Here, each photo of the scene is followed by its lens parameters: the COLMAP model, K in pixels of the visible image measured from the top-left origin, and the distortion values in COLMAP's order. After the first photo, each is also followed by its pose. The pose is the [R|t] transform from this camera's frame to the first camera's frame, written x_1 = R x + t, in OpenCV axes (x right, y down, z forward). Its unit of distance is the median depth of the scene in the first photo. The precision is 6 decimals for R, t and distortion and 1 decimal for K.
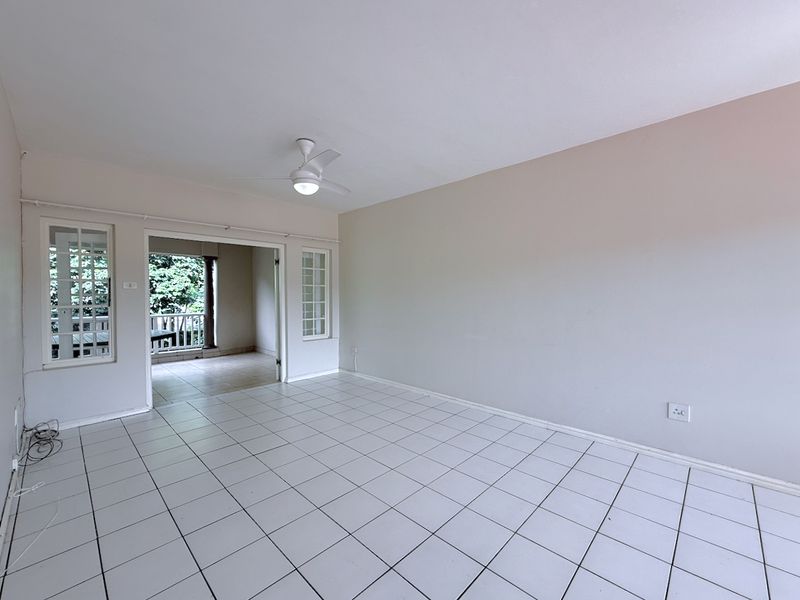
lens RADIAL K [[331.4, 0, 400.0], [0, 331.4, 300.0], [0, 0, 1]] dist [-0.000006, 0.000209]
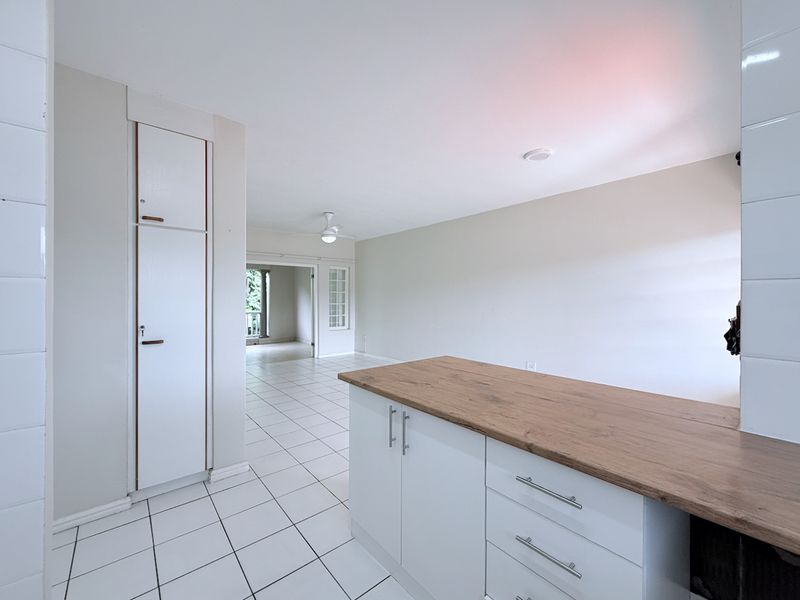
lens RADIAL K [[331.4, 0, 400.0], [0, 331.4, 300.0], [0, 0, 1]] dist [-0.000006, 0.000209]
pose [[0.995291, 0.004683, -0.096816, 0.153118], [-0.005515, 0.999950, -0.008323, 0.000772], [0.096773, 0.008817, 0.995267, -0.412148]]
